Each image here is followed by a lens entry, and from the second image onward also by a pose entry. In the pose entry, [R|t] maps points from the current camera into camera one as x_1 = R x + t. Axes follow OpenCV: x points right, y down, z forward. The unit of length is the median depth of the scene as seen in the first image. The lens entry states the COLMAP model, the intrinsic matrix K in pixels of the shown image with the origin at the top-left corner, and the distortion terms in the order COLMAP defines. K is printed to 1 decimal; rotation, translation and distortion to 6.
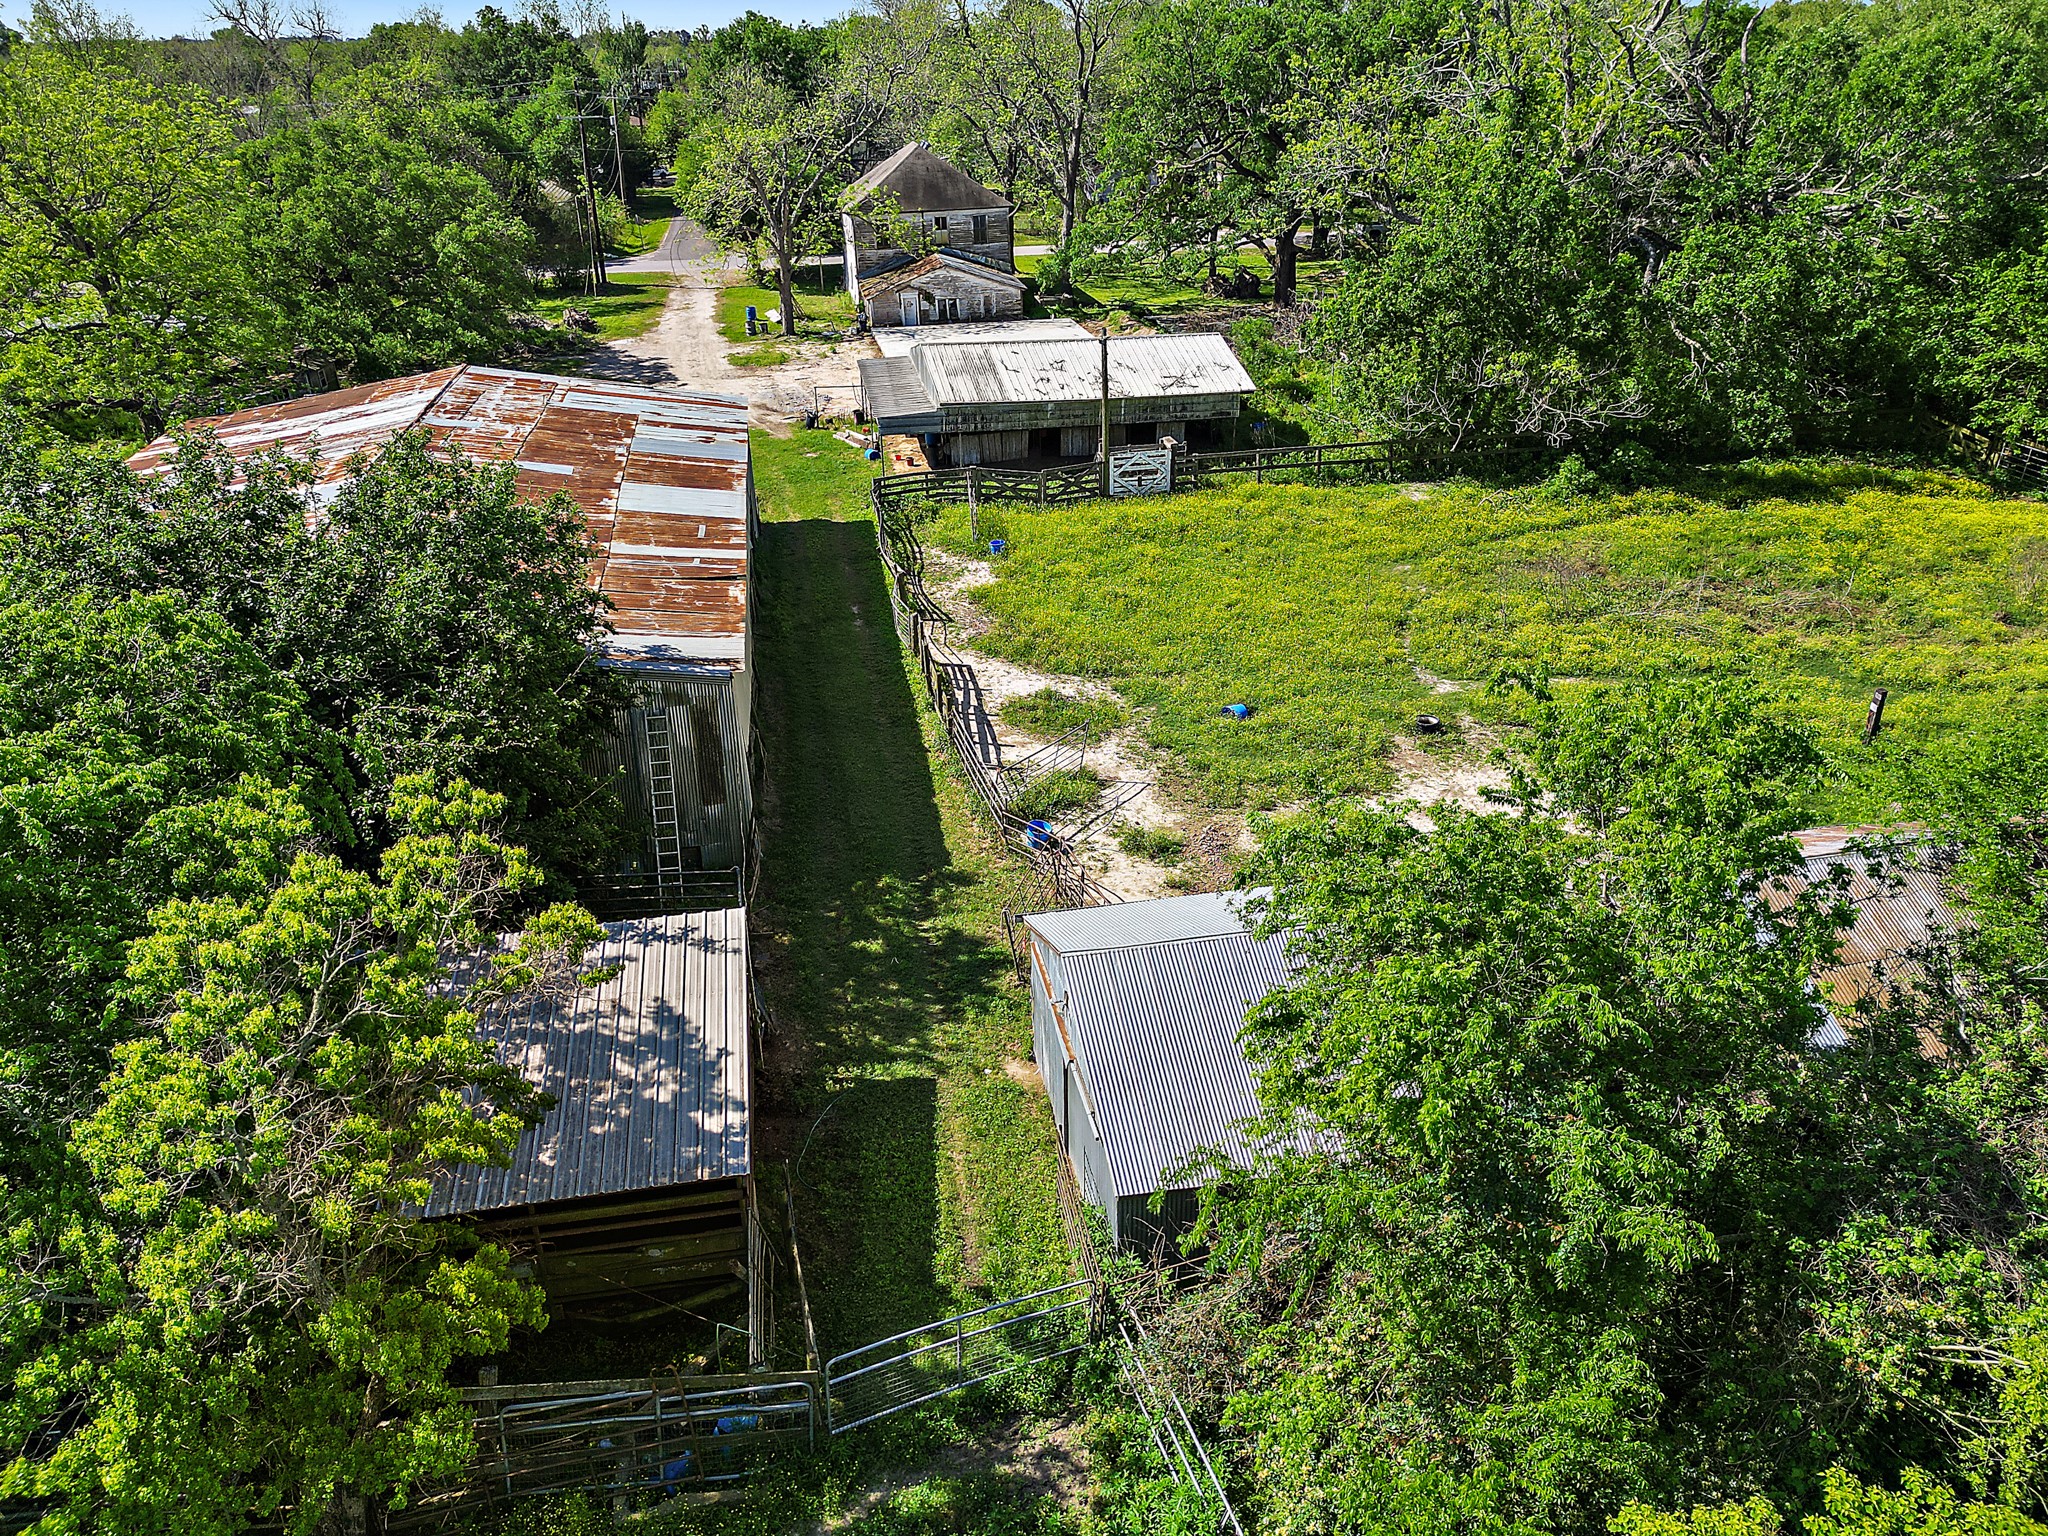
lens RADIAL K [[1475.6, 0, 1024.0], [0, 1475.6, 768.0], [0, 0, 1]] dist [0.072269, -0.077932]
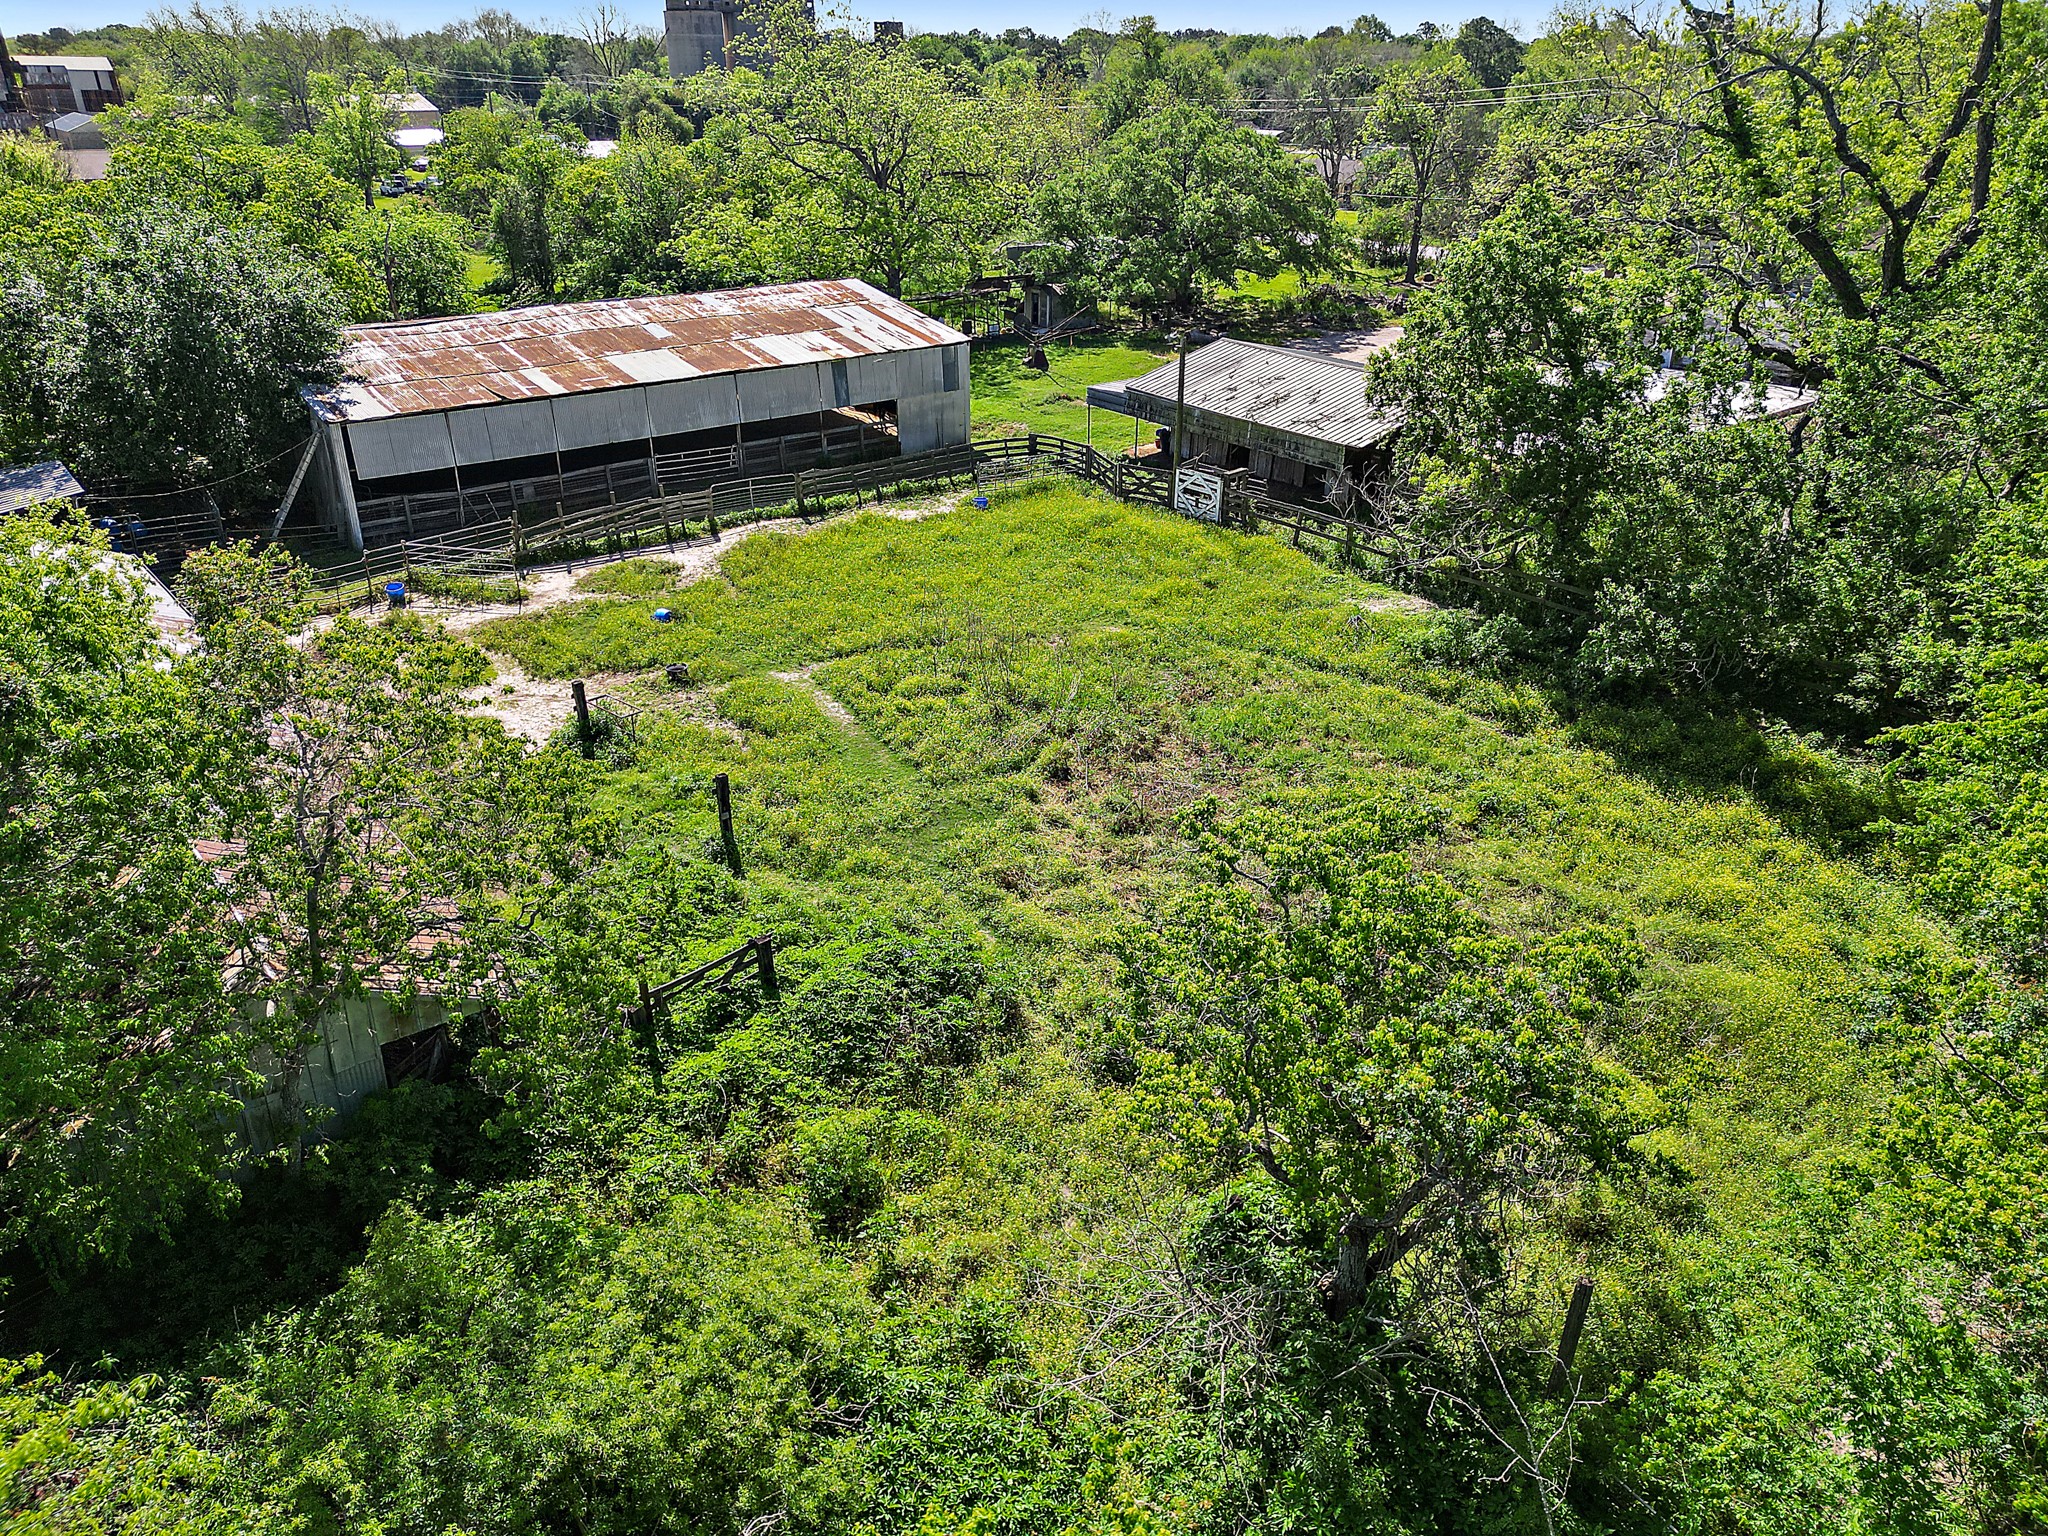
lens RADIAL K [[1475.6, 0, 1024.0], [0, 1475.6, 768.0], [0, 0, 1]] dist [0.072269, -0.077932]
pose [[0.460511, 0.399826, -0.792508, 0.585261], [-0.401551, 0.890070, 0.215714, -0.138911], [0.791635, 0.218894, 0.570438, 0.275918]]
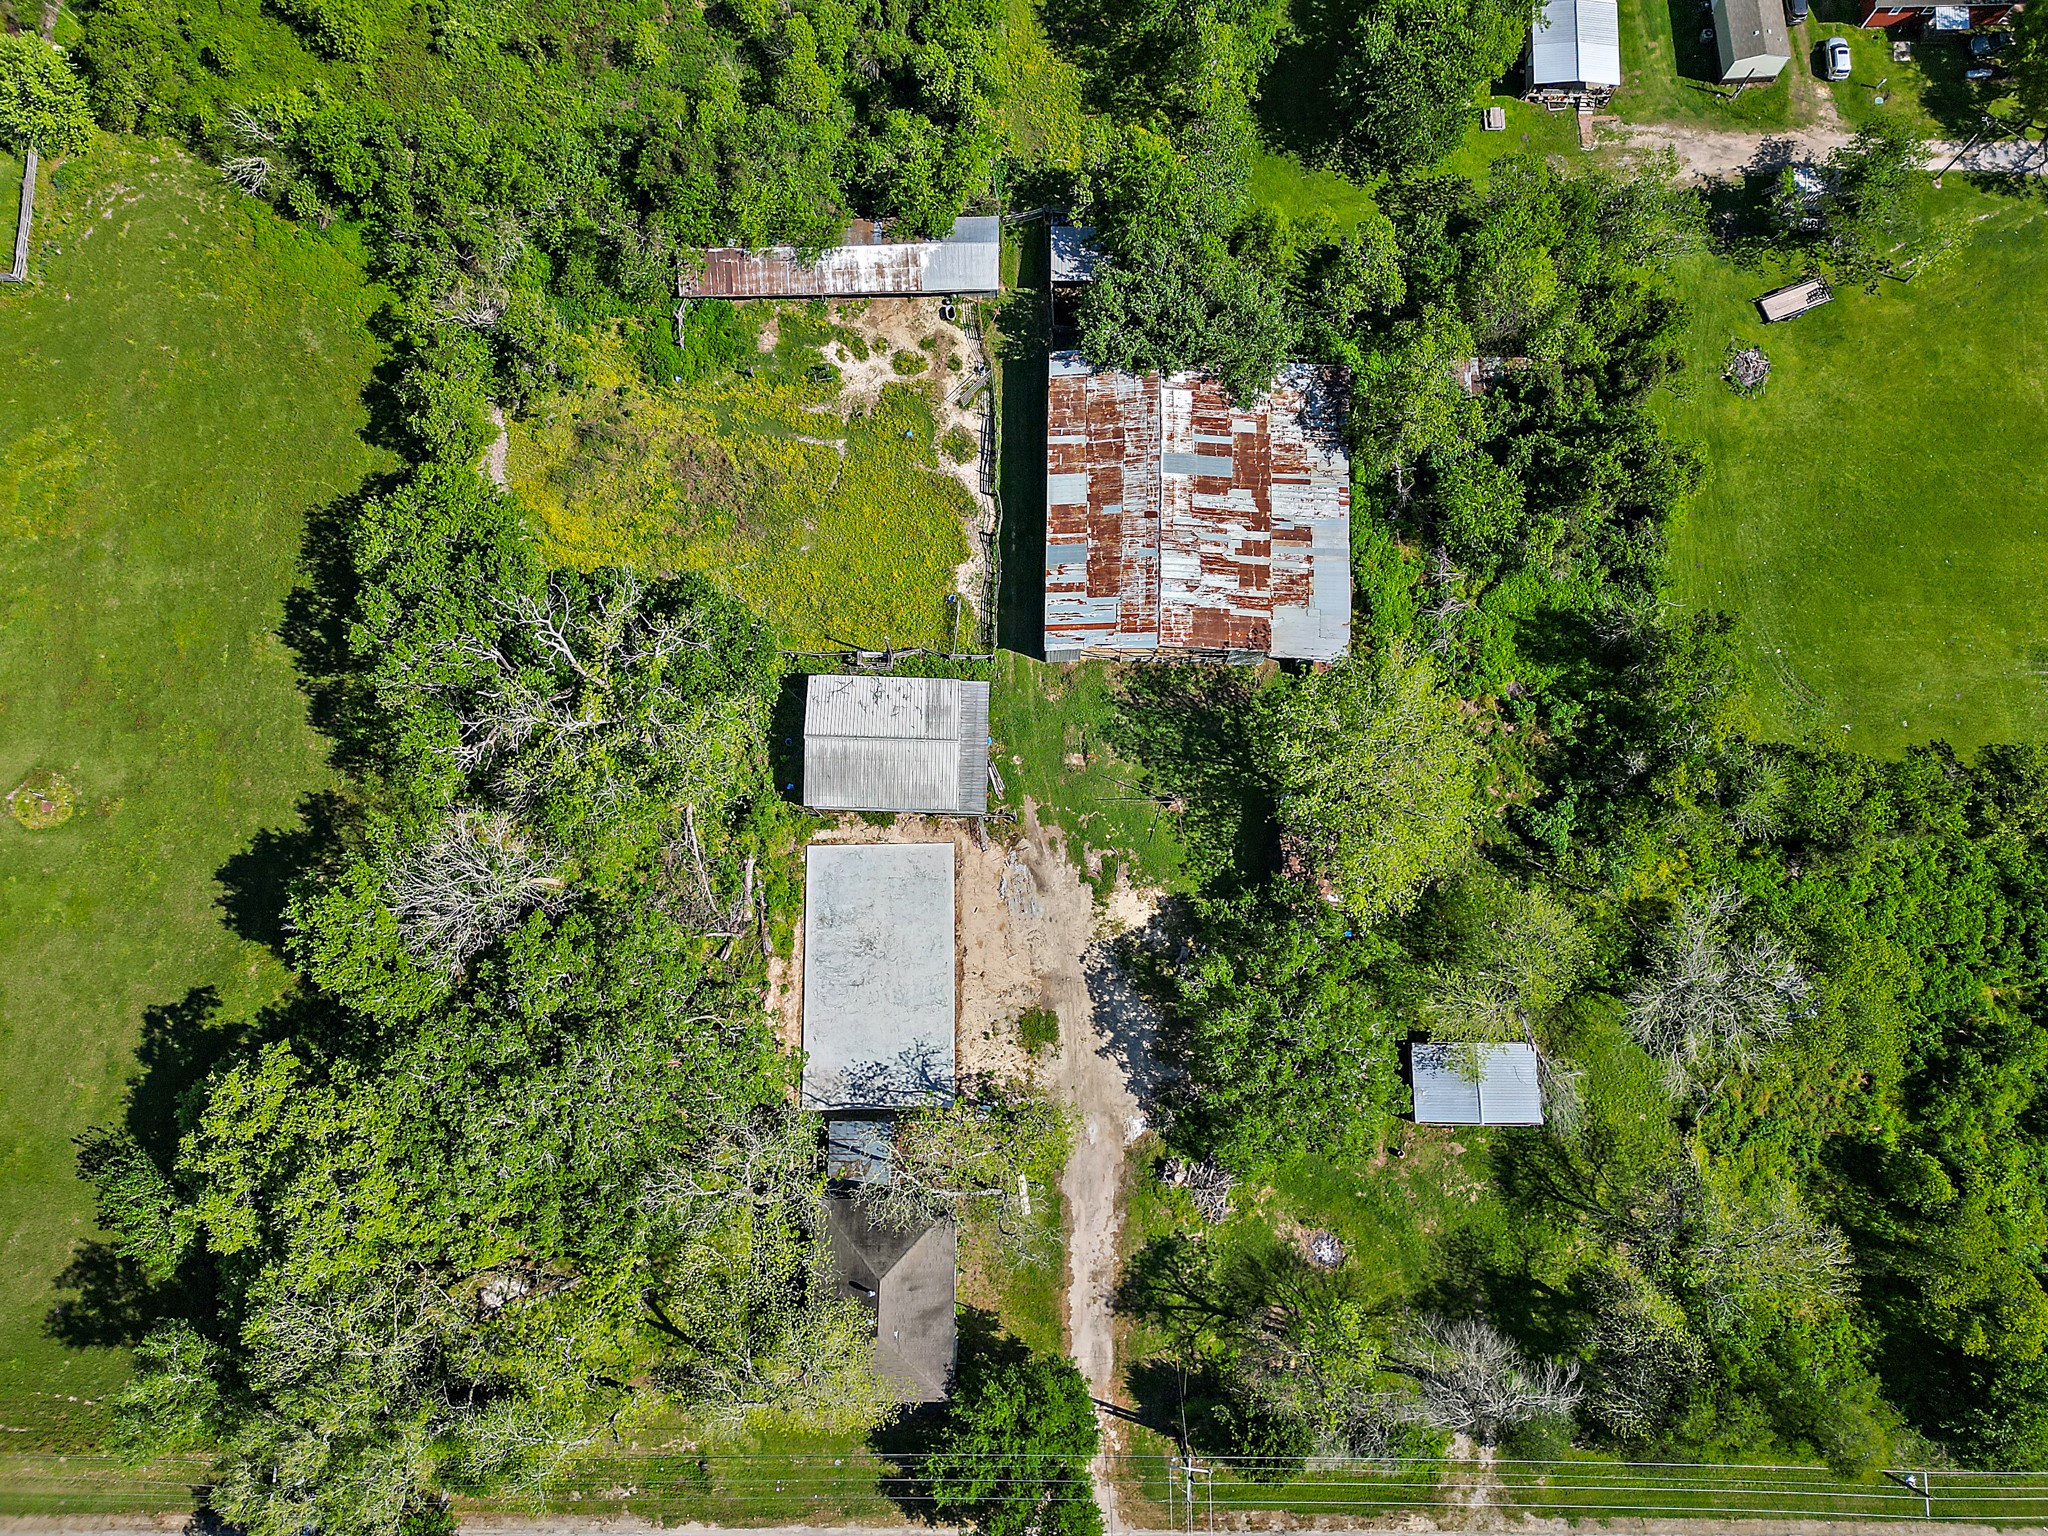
lens RADIAL K [[1407.4, 0, 1019.6], [0, 1407.4, 791.5], [0, 0, 1]] dist [0.067091, -0.056905]
pose [[-0.983433, -0.171736, 0.058025, -0.203028], [0.103458, -0.268899, 0.957596, -1.562765], [-0.148850, 0.947734, 0.282211, 0.387736]]
